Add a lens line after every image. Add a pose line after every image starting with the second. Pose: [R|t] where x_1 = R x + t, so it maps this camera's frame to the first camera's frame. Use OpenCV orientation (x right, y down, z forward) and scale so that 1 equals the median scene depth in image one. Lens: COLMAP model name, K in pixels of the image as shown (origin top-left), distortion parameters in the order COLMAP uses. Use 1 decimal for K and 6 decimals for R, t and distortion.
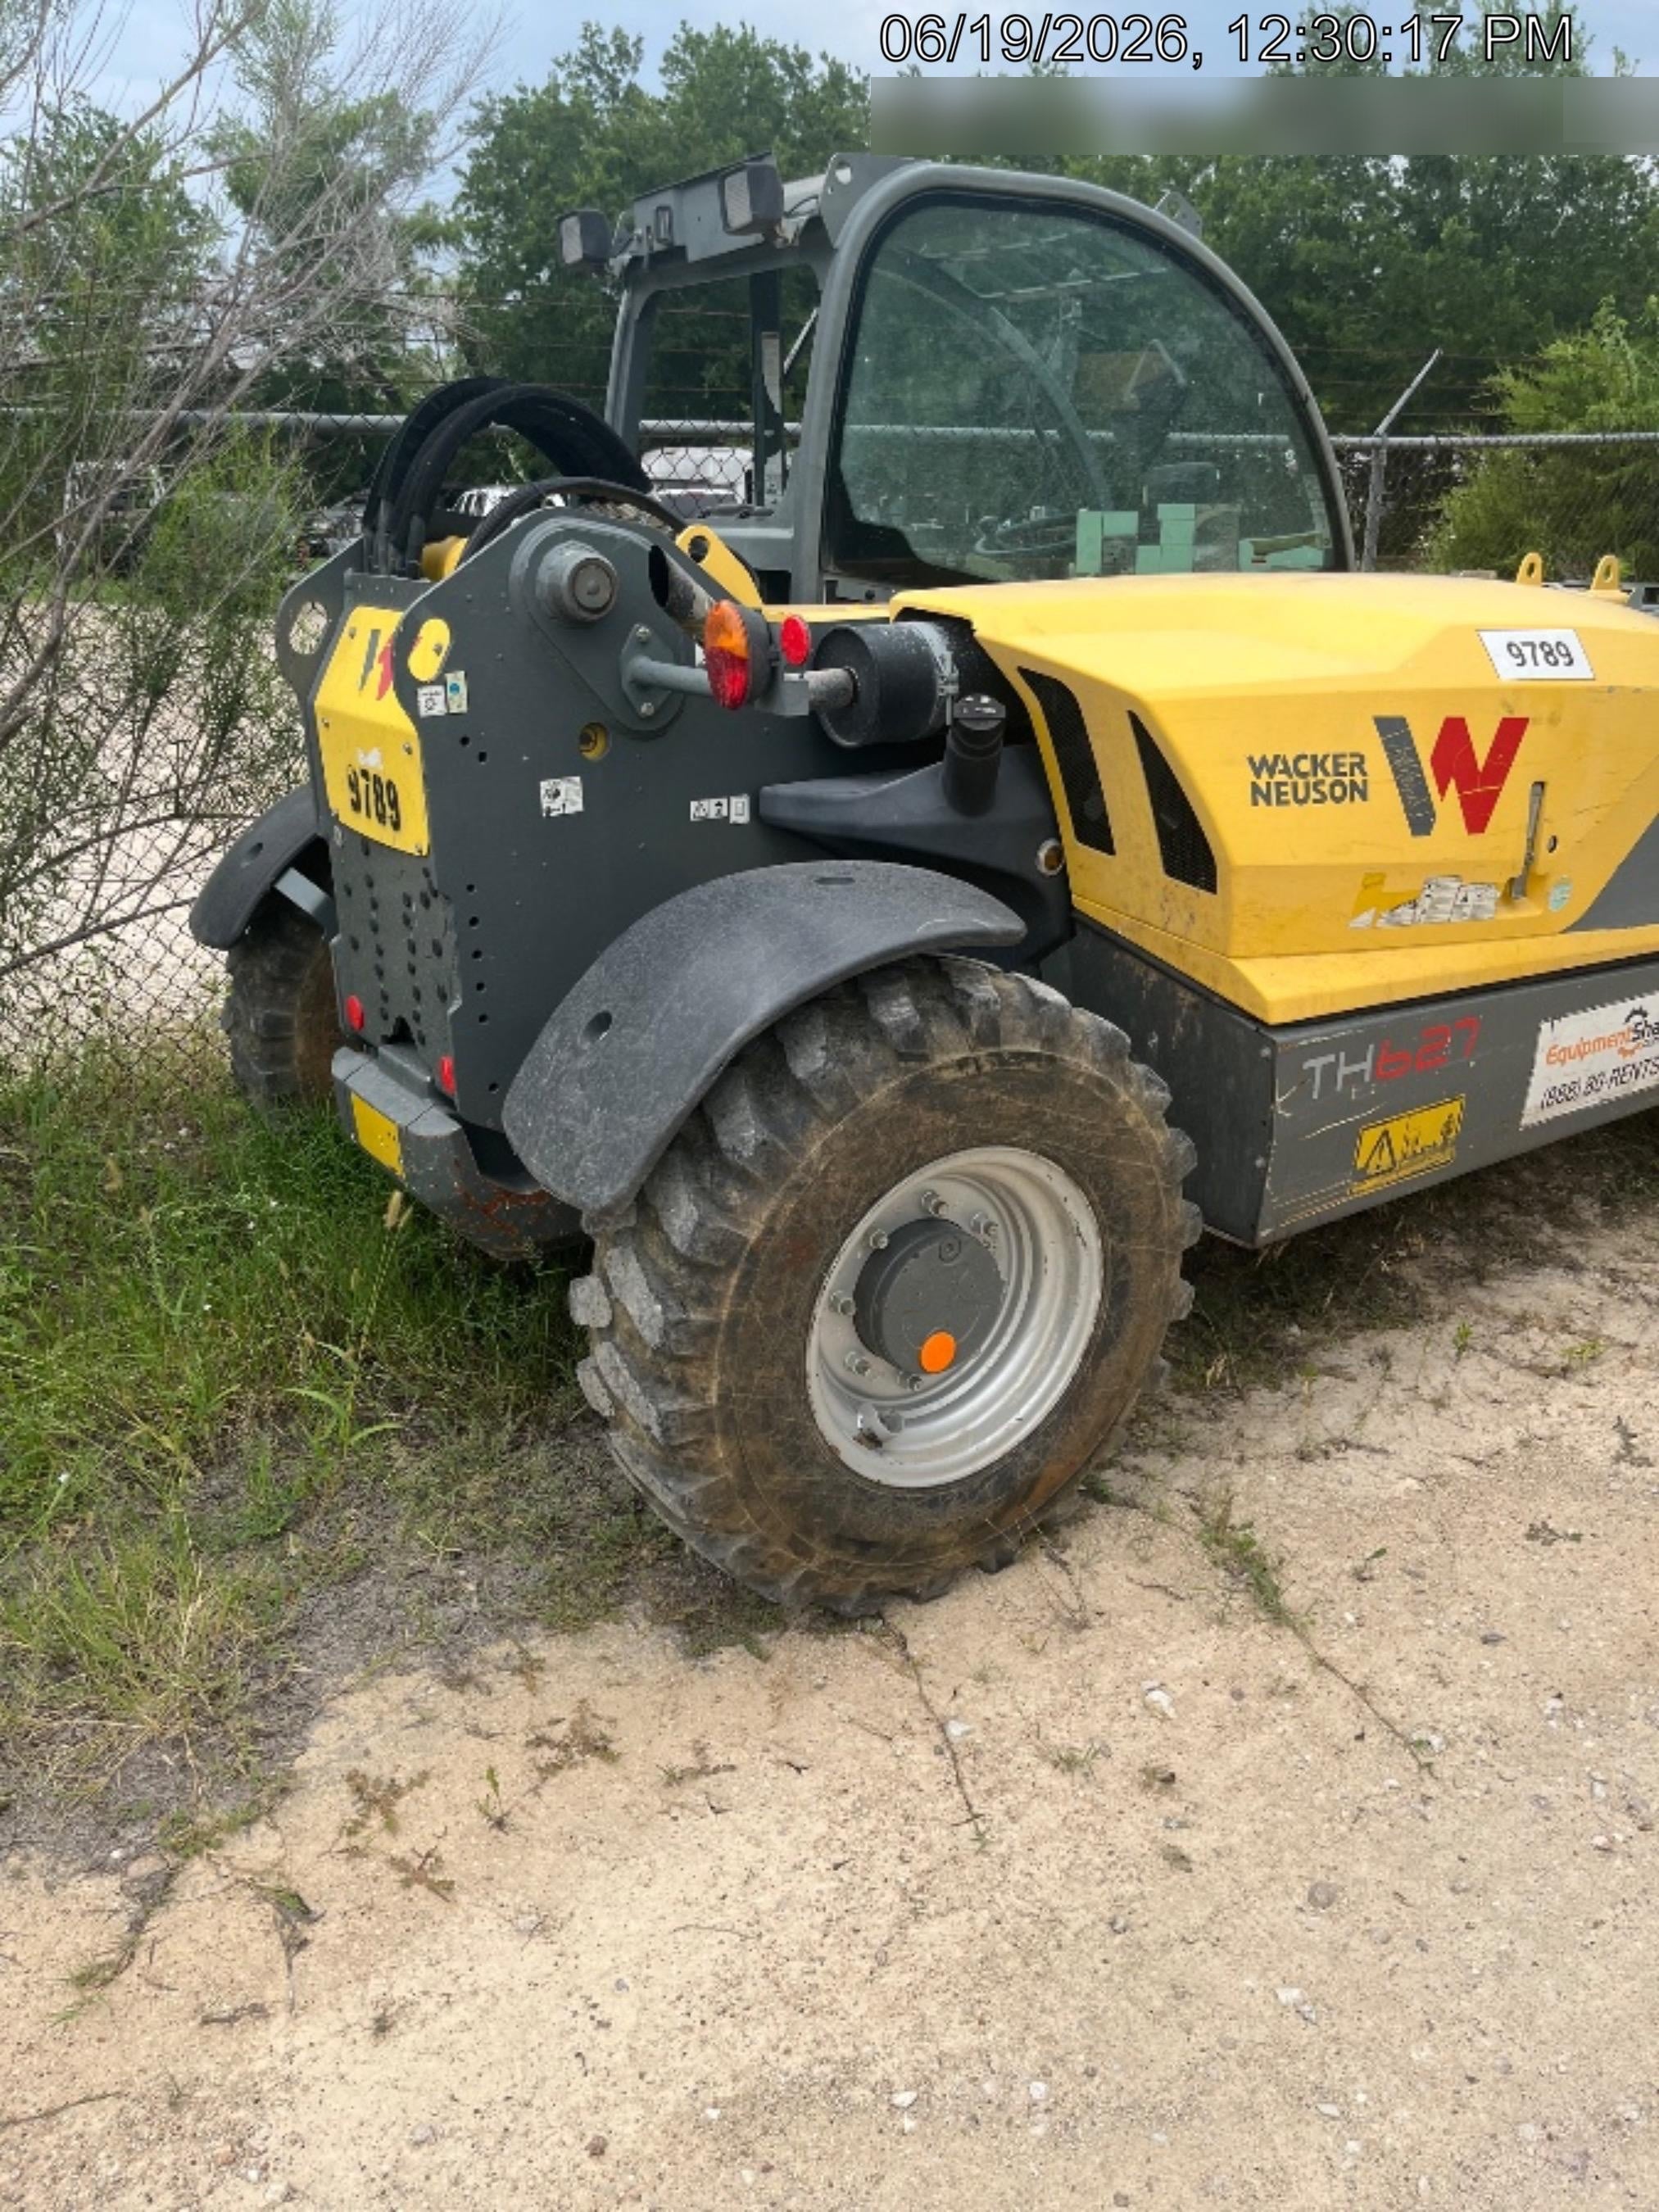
lens RADIAL K [[1691.9, 0, 829.5], [0, 1691.9, 1106.0], [0, 0, 1]] dist [0.042177, -0.059434]
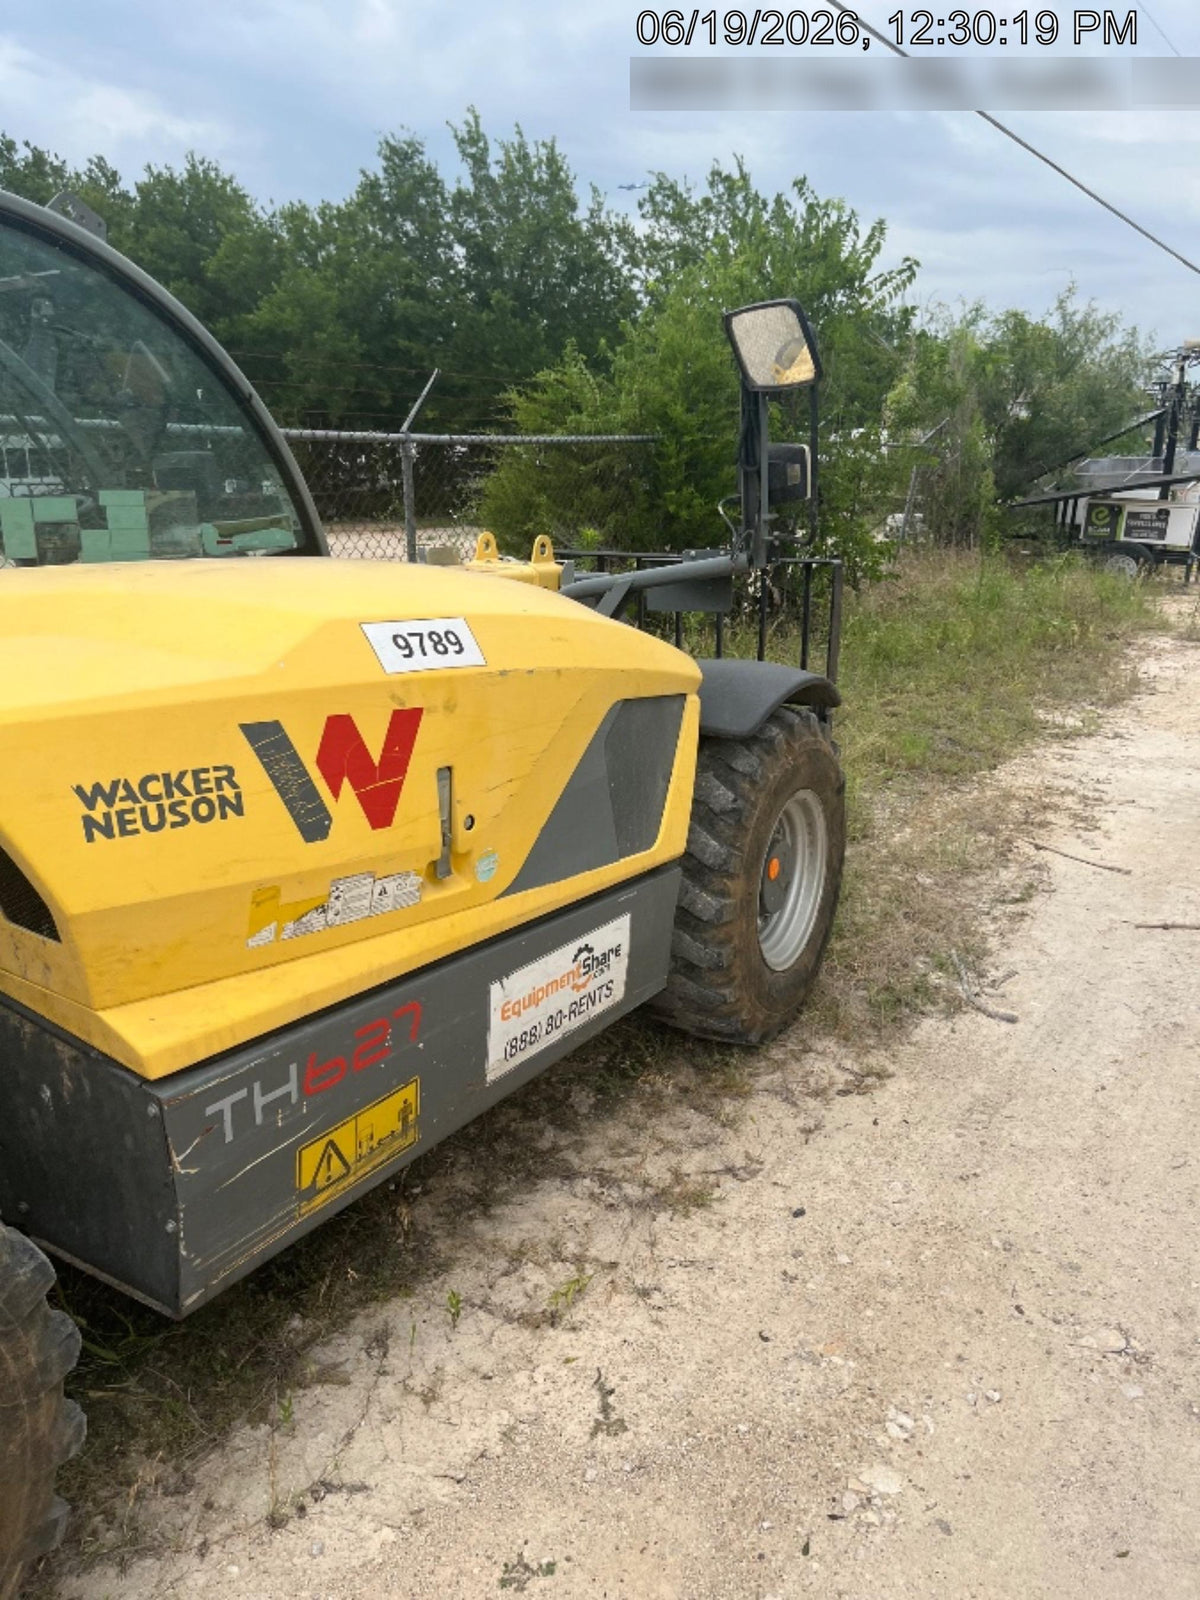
lens RADIAL K [[1223.8, 0, 600.0], [0, 1223.8, 800.0], [0, 0, 1]] dist [0.042177, -0.059434]
pose [[0.928058, -0.088309, 0.361815, 0.233503], [0.118476, 0.991019, -0.062012, -0.112675], [-0.353089, 0.100418, 0.930185, 0.286586]]
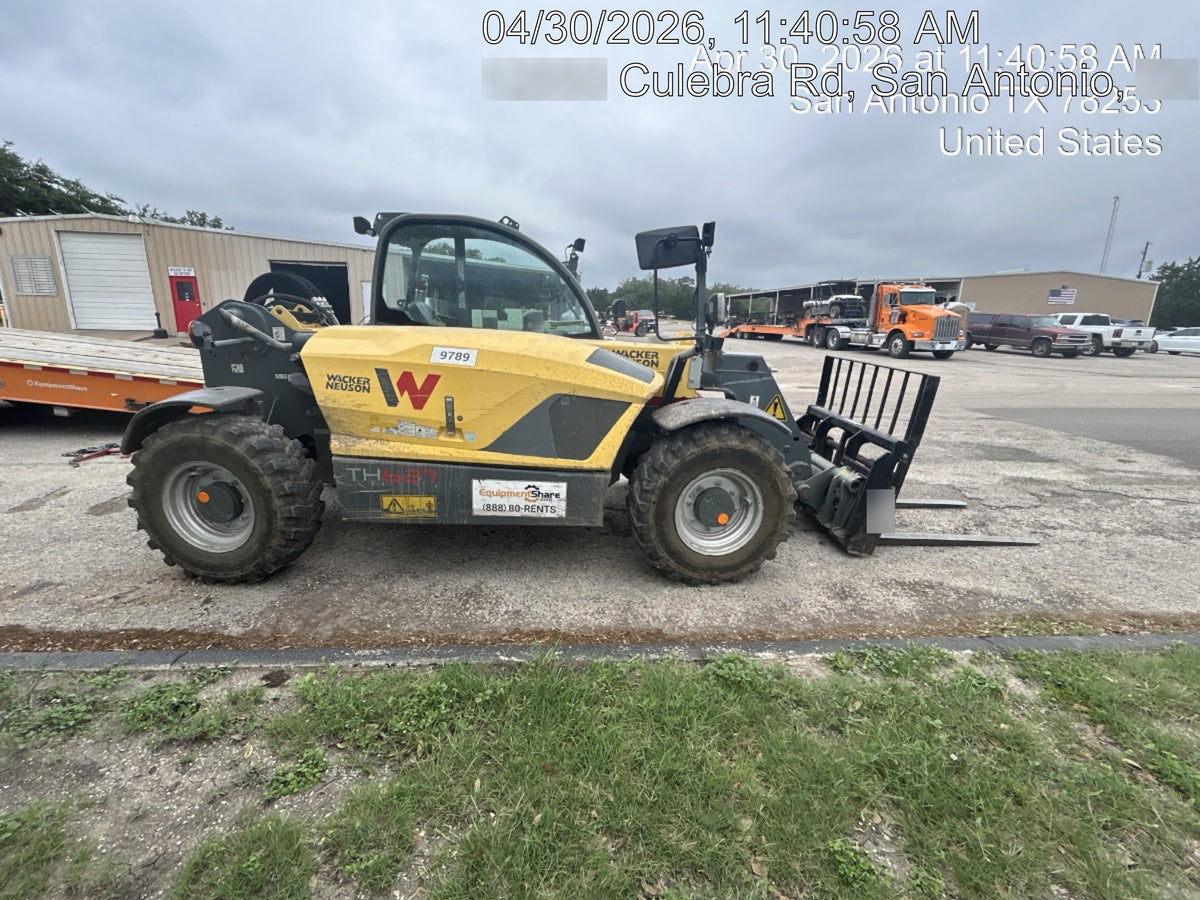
lens RADIAL K [[547.6, 0, 600.0], [0, 547.6, 450.0], [0, 0, 1]] dist [-0.000030, -0.007594]
pose [[0.836132, 0.166938, -0.522509, 1.148313], [-0.217109, 0.975492, -0.035760, -0.119083], [0.503733, 0.143341, 0.851884, 0.310553]]
